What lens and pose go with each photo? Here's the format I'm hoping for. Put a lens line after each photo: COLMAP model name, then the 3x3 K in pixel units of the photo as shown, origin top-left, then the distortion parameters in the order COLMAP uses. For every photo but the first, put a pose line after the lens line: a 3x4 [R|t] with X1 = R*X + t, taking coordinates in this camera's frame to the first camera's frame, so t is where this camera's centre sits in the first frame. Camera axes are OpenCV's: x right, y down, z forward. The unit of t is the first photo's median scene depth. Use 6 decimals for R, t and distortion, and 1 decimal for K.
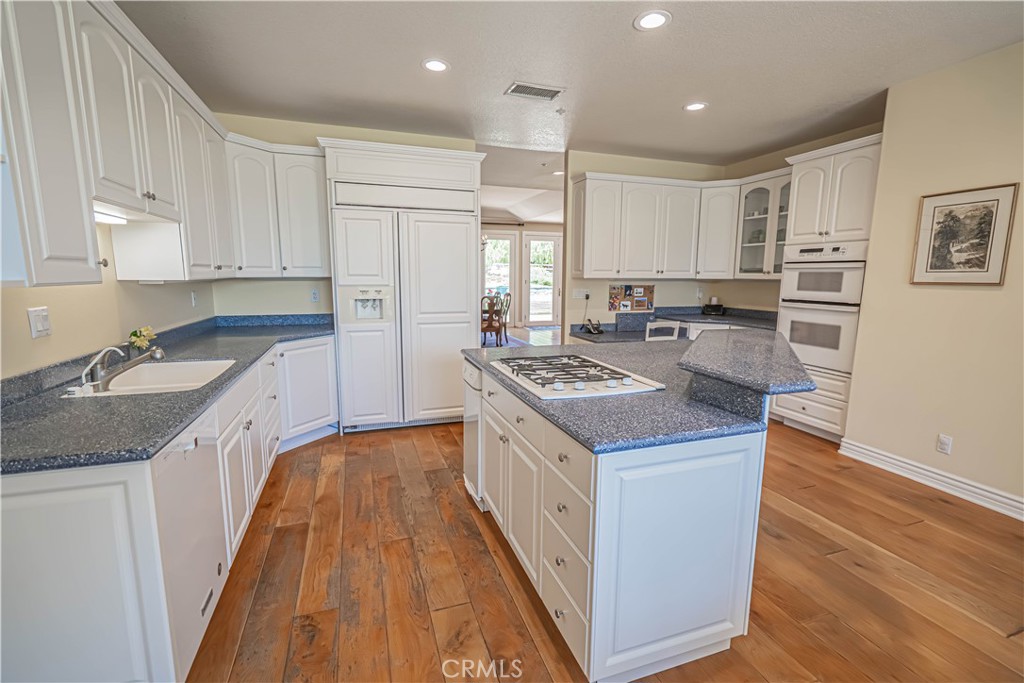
lens RADIAL K [[460.7, 0, 513.7], [0, 460.7, 346.4], [0, 0, 1]] dist [-0.009981, 0.004260]
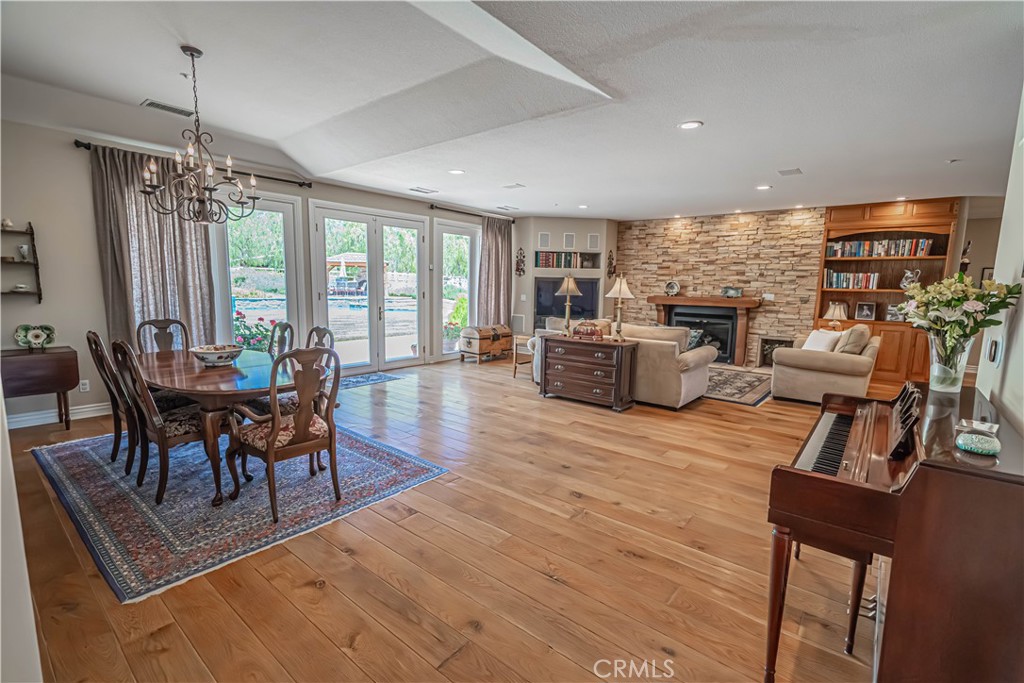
lens RADIAL K [[460.7, 0, 513.2], [0, 460.7, 346.3], [0, 0, 1]] dist [-0.009981, 0.004260]
pose [[0.851977, -0.059369, 0.520202, -0.192231], [0.066604, 0.997768, 0.004788, -0.214109], [-0.519326, 0.030568, 0.854030, 1.341831]]
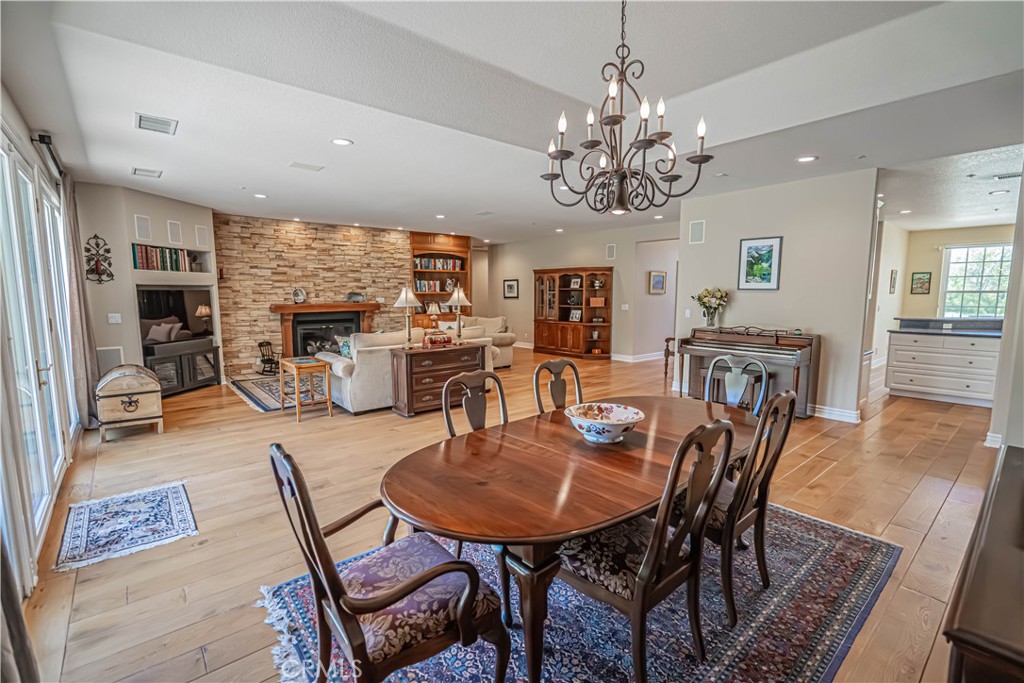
lens RADIAL K [[460.7, 0, 515.8], [0, 460.7, 343.9], [0, 0, 1]] dist [-0.009981, 0.004260]
pose [[-0.367407, -0.111047, 0.923407, -0.688043], [0.143851, 0.974114, 0.174381, -0.441708], [-0.918869, 0.196901, -0.341922, 2.695572]]
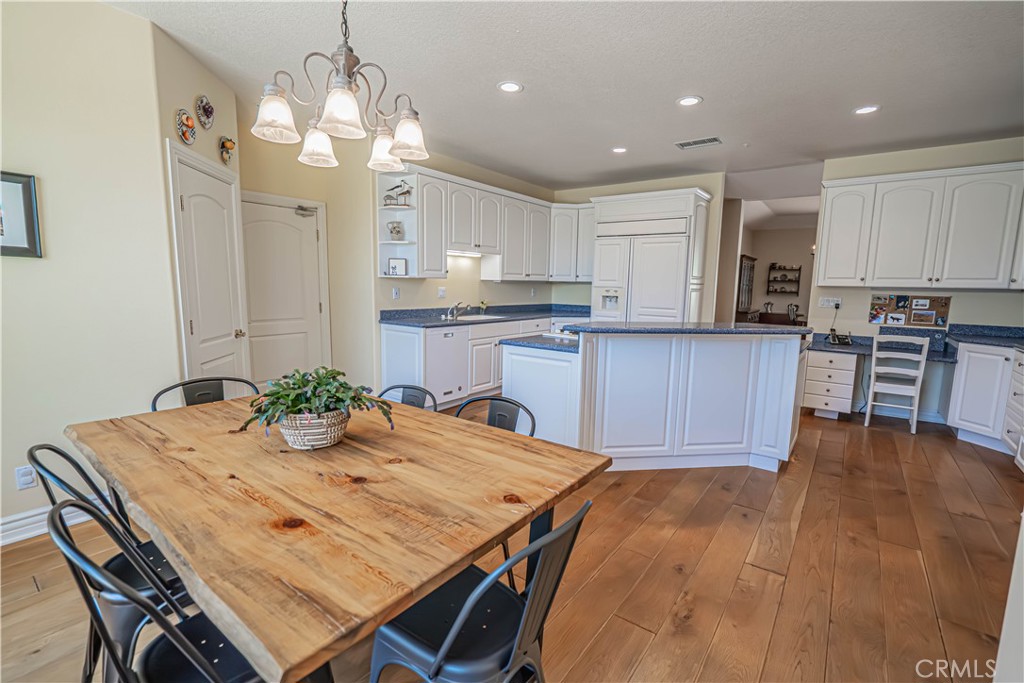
lens RADIAL K [[460.7, 0, 510.6], [0, 460.7, 339.9], [0, 0, 1]] dist [-0.009981, 0.004260]
pose [[0.558079, 0.106175, -0.822967, 0.755925], [-0.144927, 0.989008, 0.029318, 0.043824], [0.817034, 0.102908, 0.567332, -0.124152]]
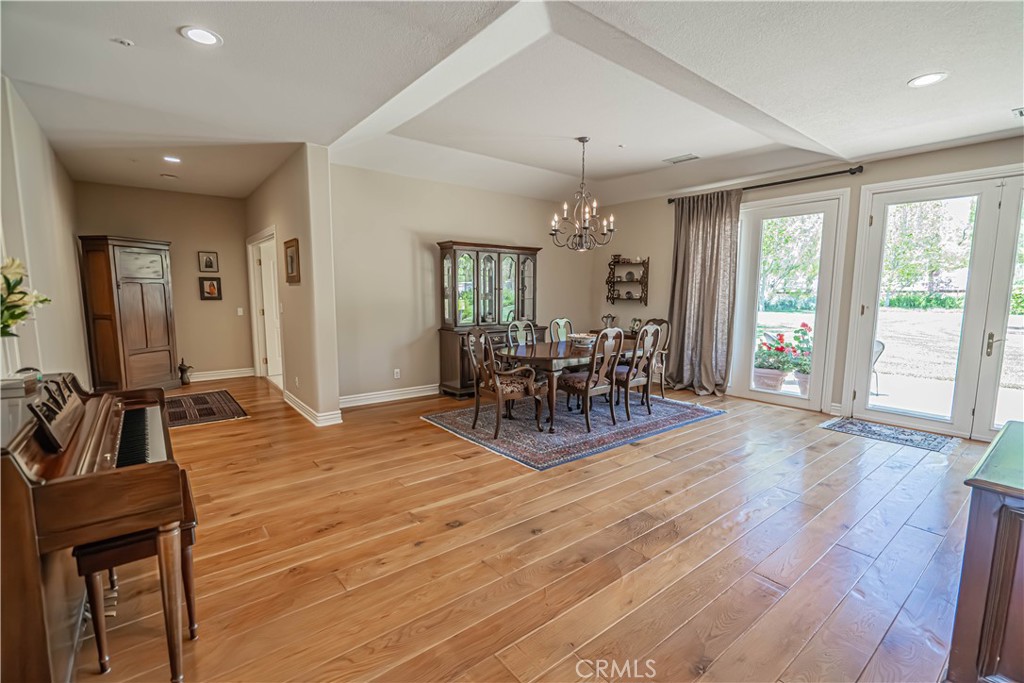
lens RADIAL K [[460.7, 0, 516.0], [0, 460.7, 347.8], [0, 0, 1]] dist [-0.009981, 0.004260]
pose [[0.340313, 0.113380, -0.933452, 0.942206], [-0.151032, 0.986406, 0.064750, -0.266303], [0.928104, 0.118946, 0.352811, 1.779942]]
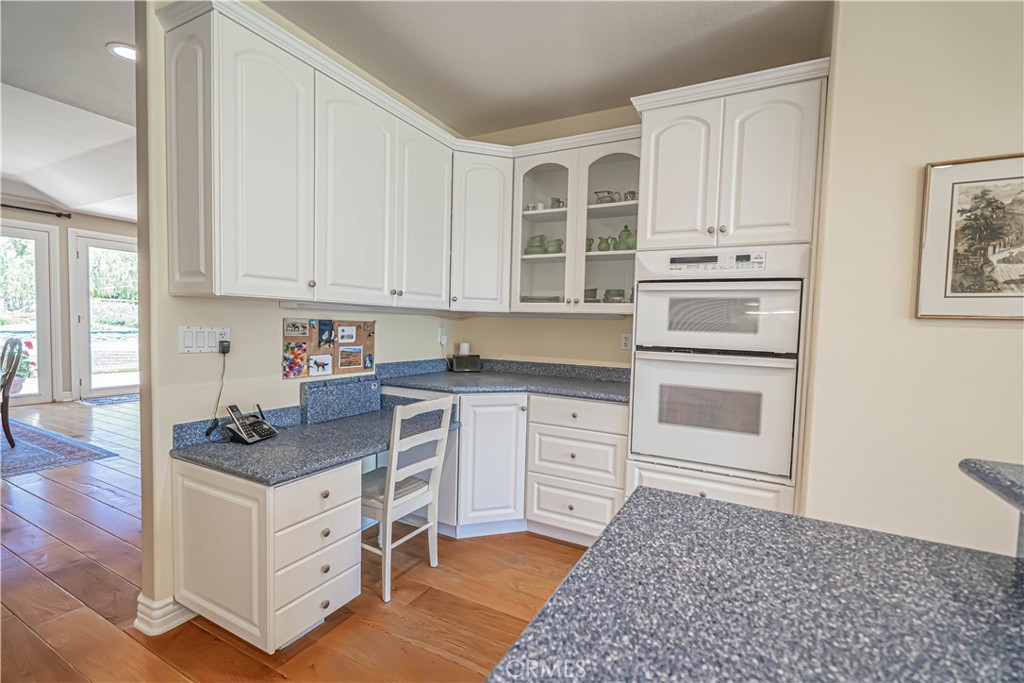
lens RADIAL K [[460.7, 0, 517.1], [0, 460.7, 350.4], [0, 0, 1]] dist [-0.009981, 0.004260]
pose [[0.729480, -0.023391, 0.683602, 0.100332], [0.082326, 0.995152, -0.053800, -0.084377], [-0.679030, 0.095524, 0.727869, 0.730001]]
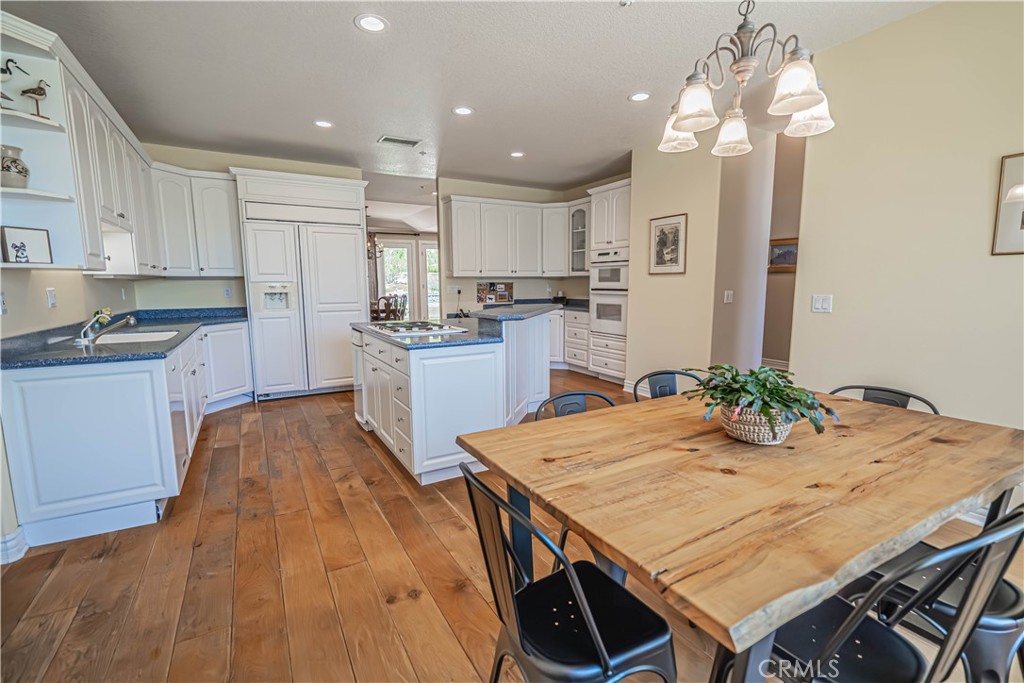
lens RADIAL K [[460.7, 0, 515.3], [0, 460.7, 346.1], [0, 0, 1]] dist [-0.009981, 0.004260]
pose [[0.981314, -0.038481, 0.188524, 0.086835], [0.042226, 0.998982, -0.015889, 0.090150], [-0.187721, 0.023552, 0.981940, -0.360271]]
